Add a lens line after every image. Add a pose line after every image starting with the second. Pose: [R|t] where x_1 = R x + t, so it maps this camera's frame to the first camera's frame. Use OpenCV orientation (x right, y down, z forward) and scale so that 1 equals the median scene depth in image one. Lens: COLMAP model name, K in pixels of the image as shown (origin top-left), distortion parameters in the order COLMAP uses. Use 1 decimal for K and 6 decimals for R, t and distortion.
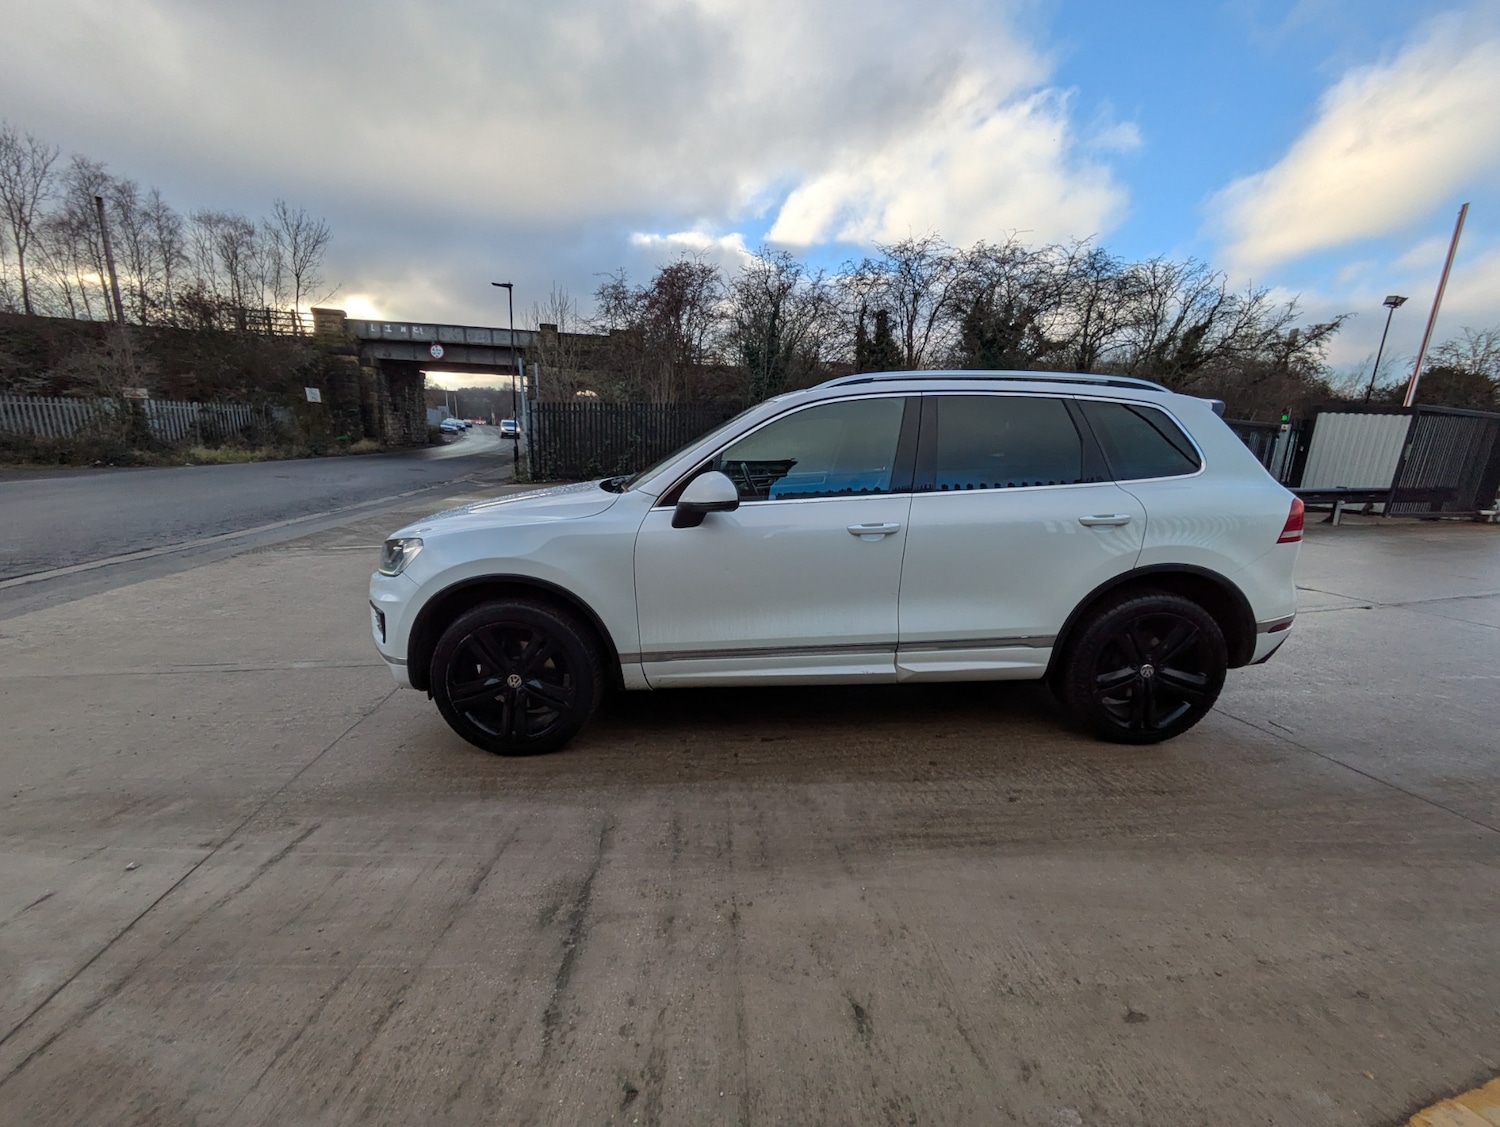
lens RADIAL K [[596.2, 0, 748.1], [0, 596.2, 566.1], [0, 0, 1]] dist [0.002396, 0.000786]
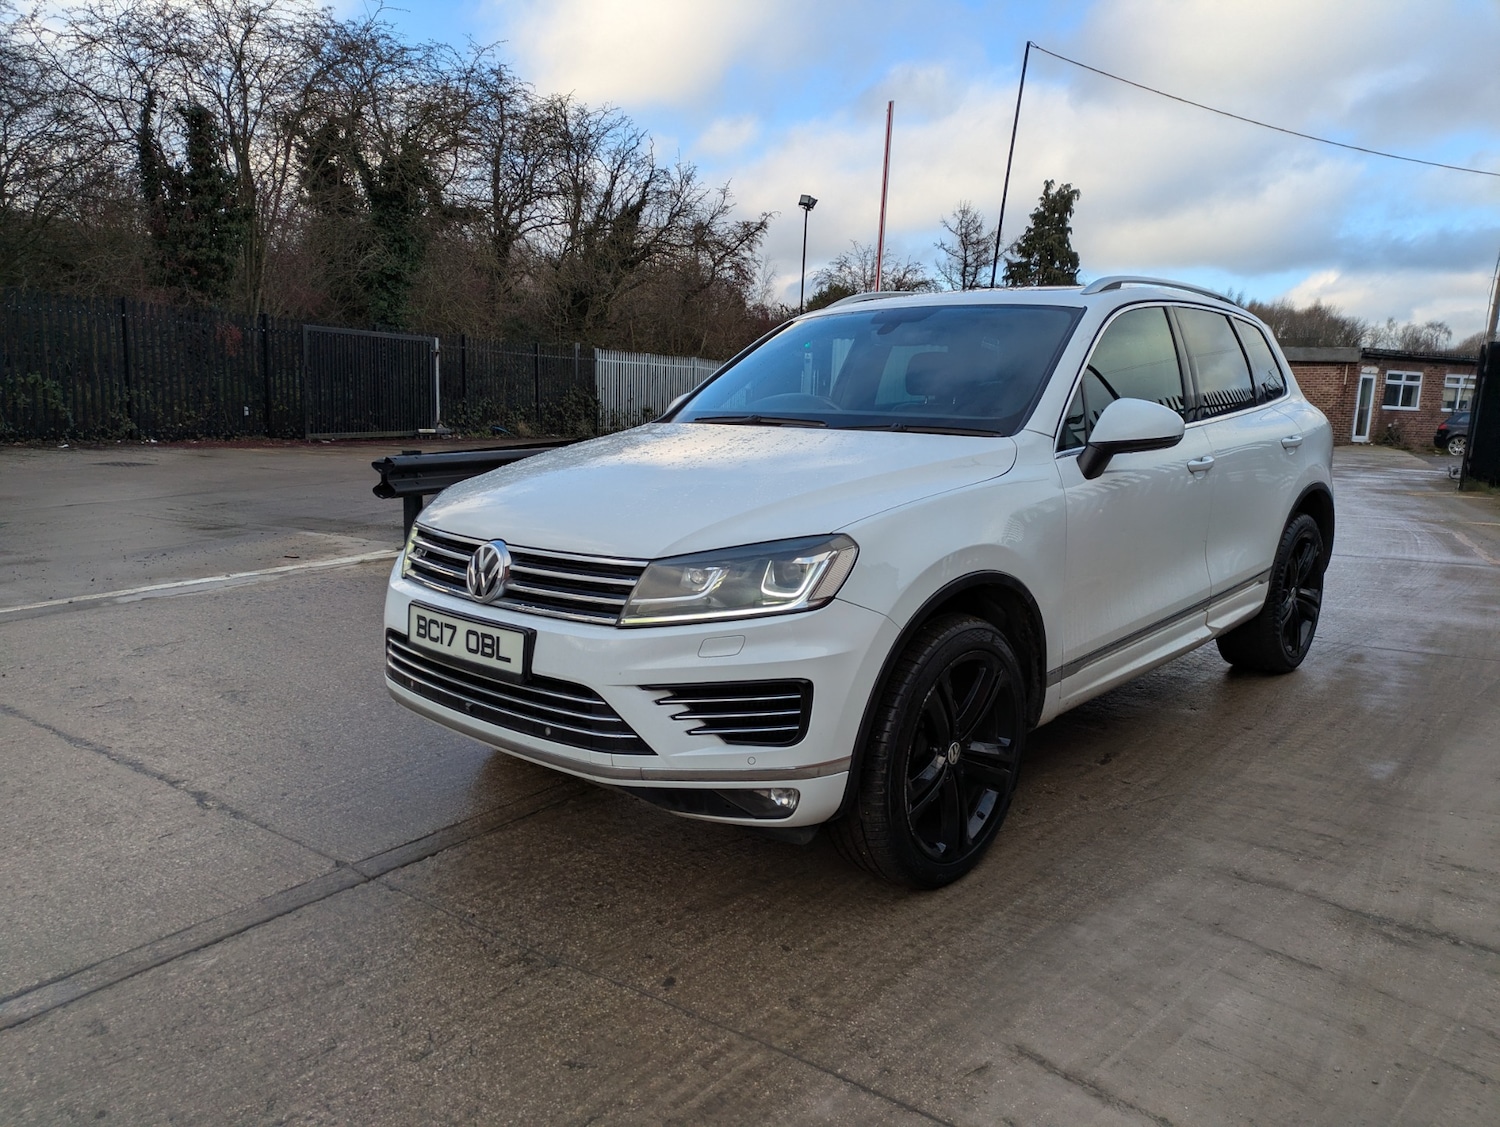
lens RADIAL K [[1109.8, 0, 742.0], [0, 1109.8, 573.9], [0, 0, 1]] dist [0.069720, -0.051294]
pose [[0.690988, -0.129172, 0.711231, -0.177849], [0.150276, 0.988078, 0.033452, -0.007499], [-0.707073, 0.083766, 0.702162, 0.046866]]
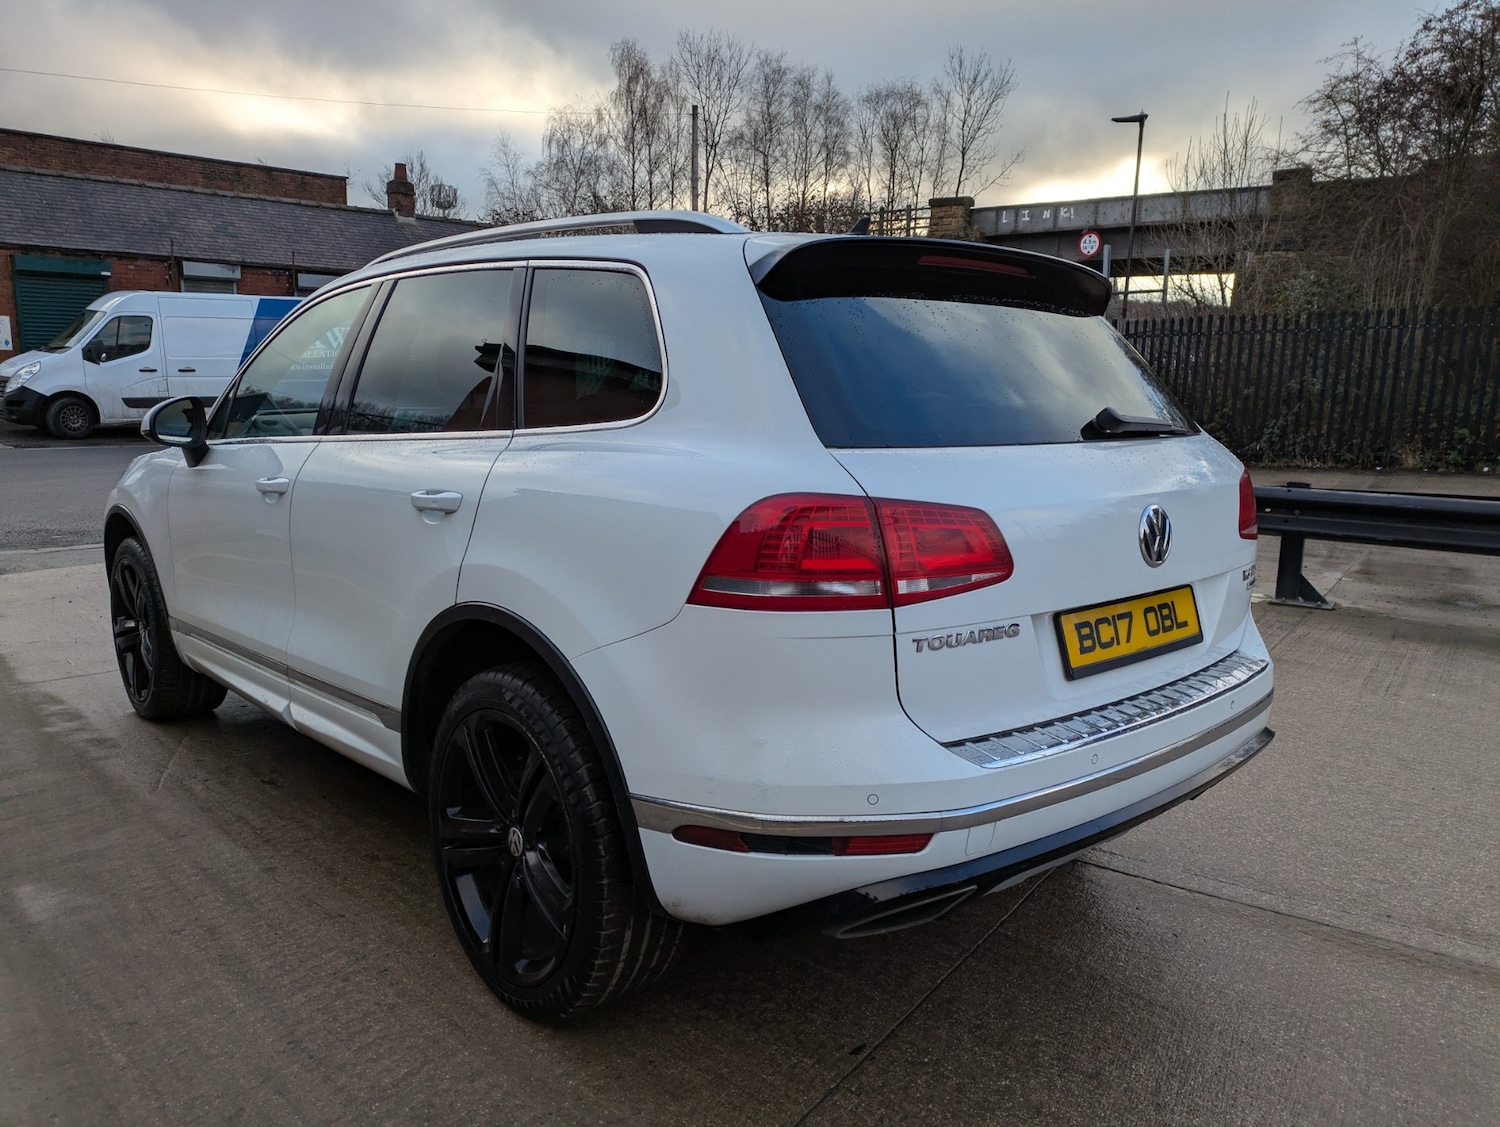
lens RADIAL K [[1107.3, 0, 762.2], [0, 1107.3, 559.3], [0, 0, 1]] dist [0.060062, -0.043171]
pose [[0.650482, 0.118489, -0.750223, 0.196071], [-0.165767, 0.986092, 0.012013, -0.011137], [0.741212, 0.116548, 0.661076, 0.076709]]
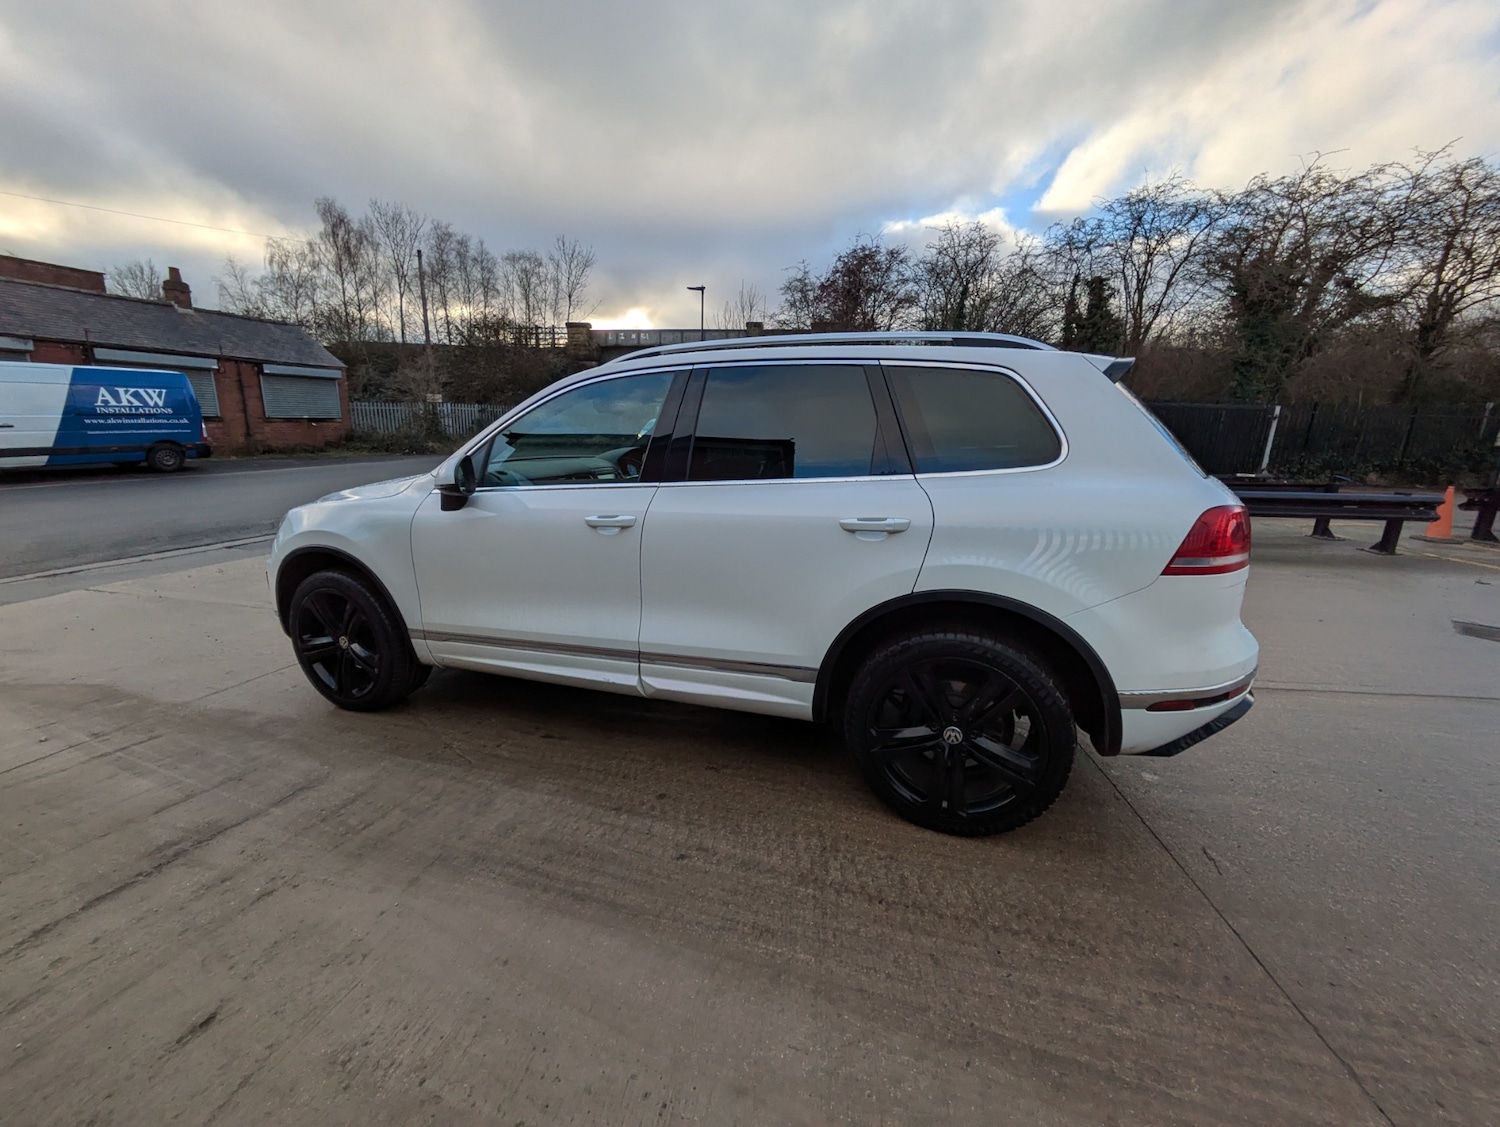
lens RADIAL K [[596.2, 0, 748.1], [0, 596.2, 566.1], [0, 0, 1]] dist [0.002396, 0.000786]
pose [[0.929129, 0.076608, -0.361733, 0.094547], [-0.072970, 0.997052, 0.023729, -0.004107], [0.362485, 0.004348, 0.931980, 0.031802]]
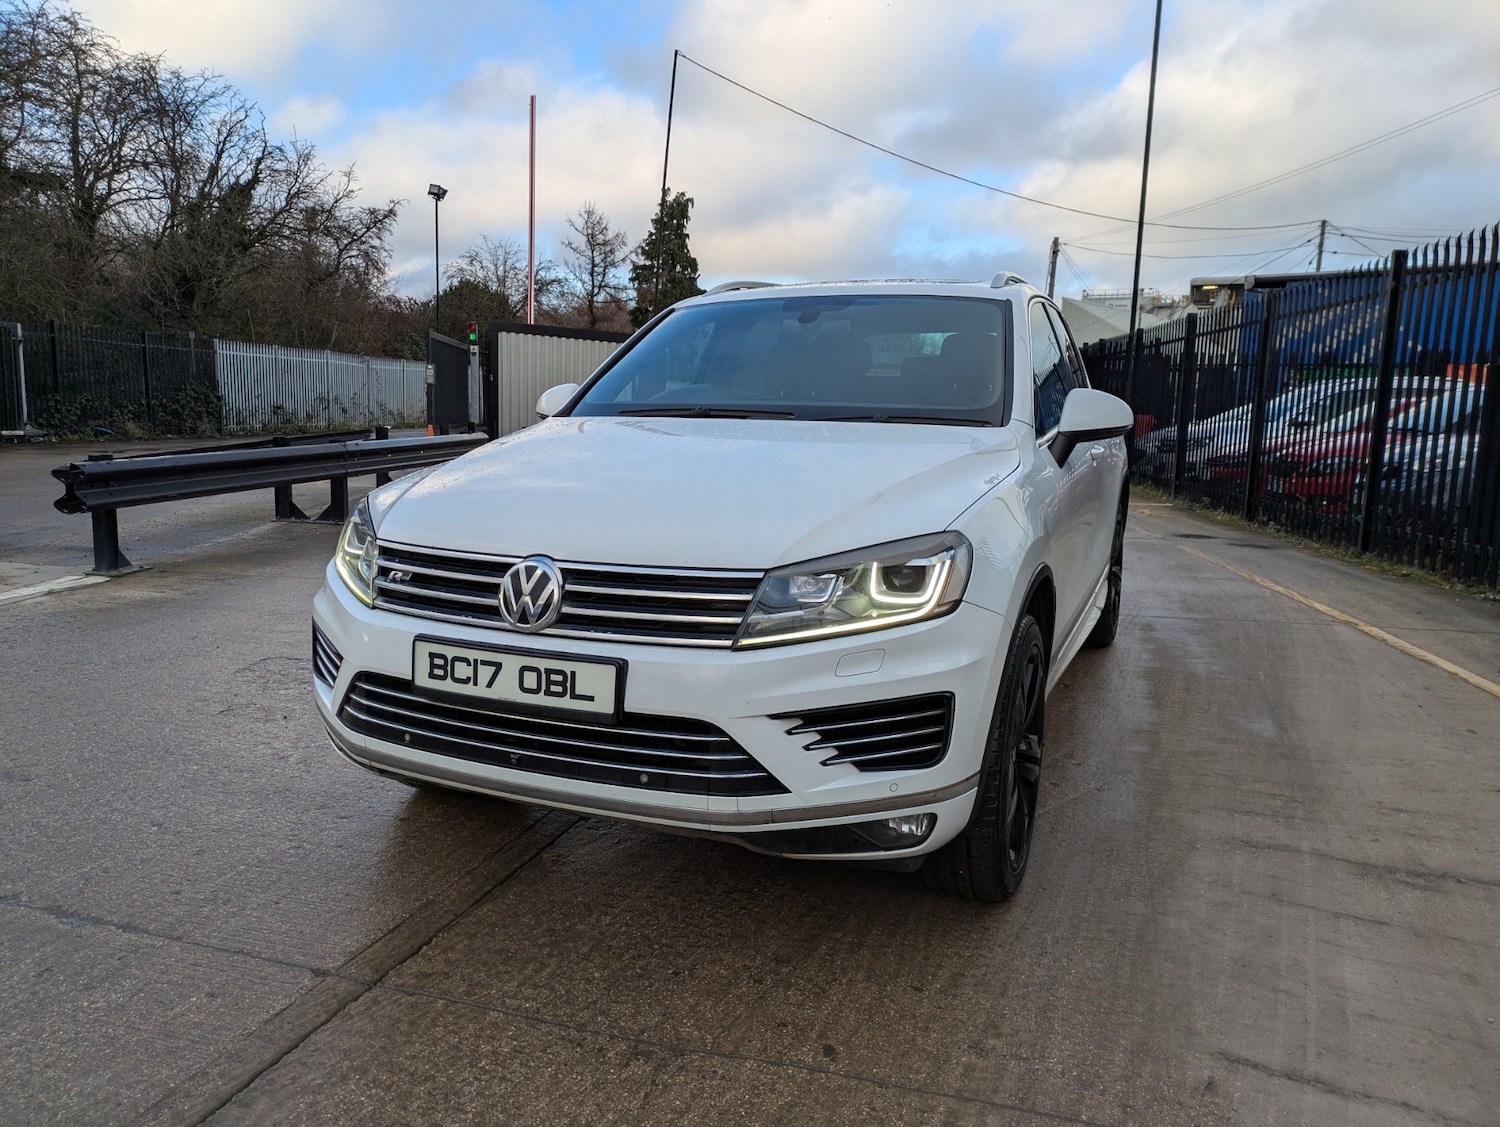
lens RADIAL K [[1112.5, 0, 727.4], [0, 1112.5, 562.3], [0, 0, 1]] dist [0.055507, -0.034126]
pose [[0.423698, -0.150097, 0.893281, -0.196301], [0.181942, 0.980179, 0.078401, -0.017075], [-0.887343, 0.129307, 0.442609, 0.100200]]
